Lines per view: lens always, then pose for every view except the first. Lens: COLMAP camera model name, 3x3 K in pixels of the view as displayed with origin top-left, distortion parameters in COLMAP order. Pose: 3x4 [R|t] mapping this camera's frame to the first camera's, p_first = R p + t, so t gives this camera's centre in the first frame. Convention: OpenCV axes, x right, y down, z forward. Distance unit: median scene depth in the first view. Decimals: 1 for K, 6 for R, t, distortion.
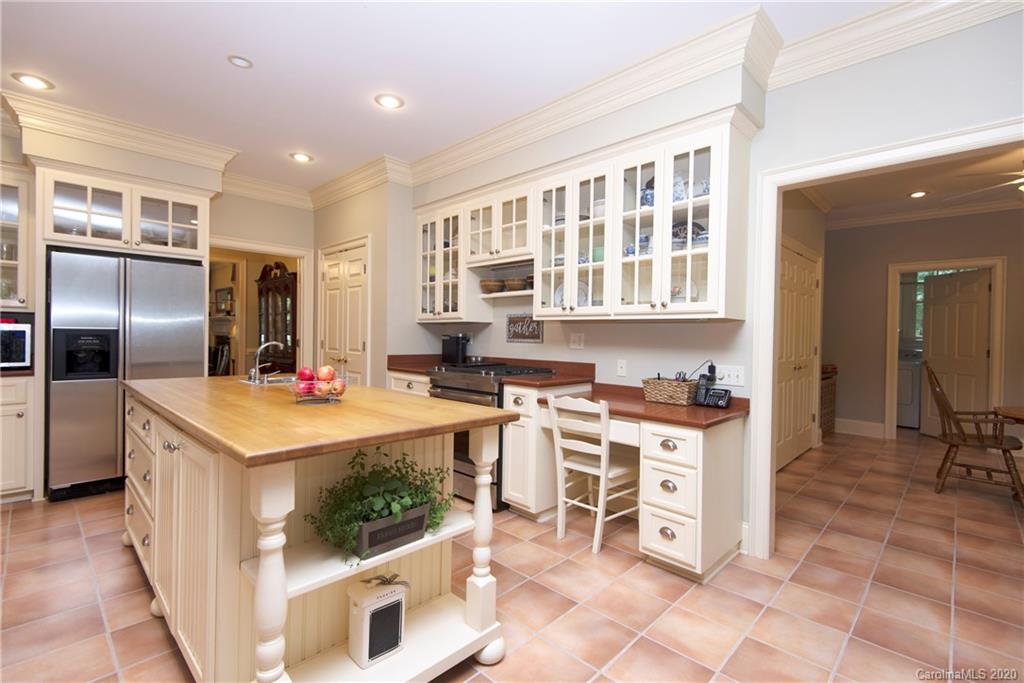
lens RADIAL K [[466.2, 0, 505.4], [0, 466.2, 342.3], [0, 0, 1]] dist [0.018990, -0.007025]
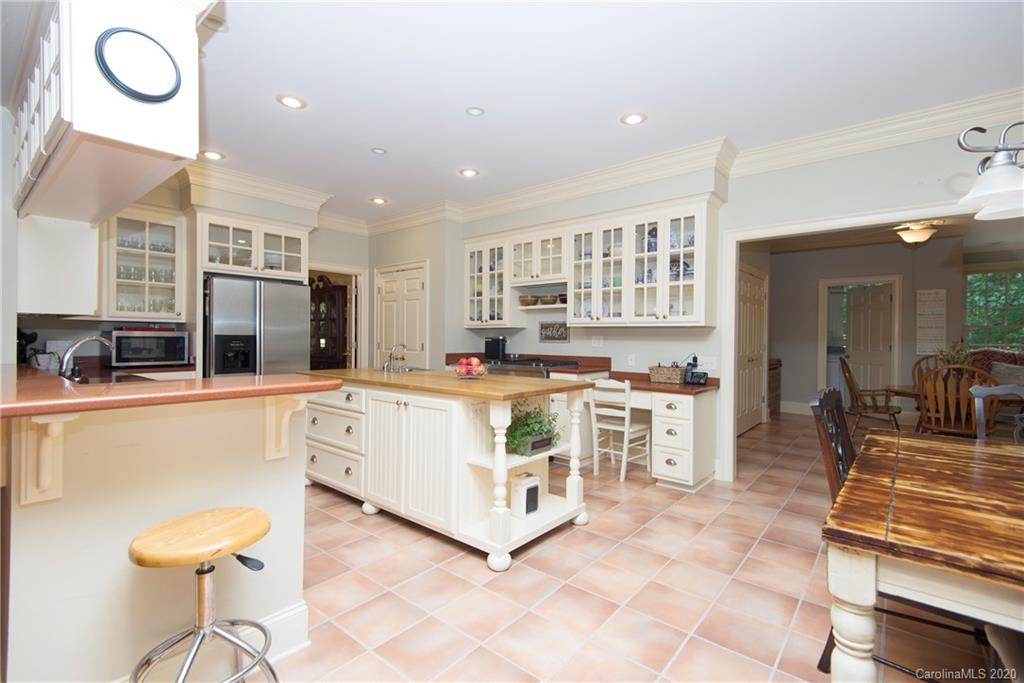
lens RADIAL K [[466.2, 0, 504.8], [0, 466.2, 342.2], [0, 0, 1]] dist [0.018990, -0.007025]
pose [[0.997604, -0.007785, 0.068745, -0.240871], [0.007981, 0.999965, -0.002572, 0.001772], [-0.068723, 0.003114, 0.997631, -0.404722]]
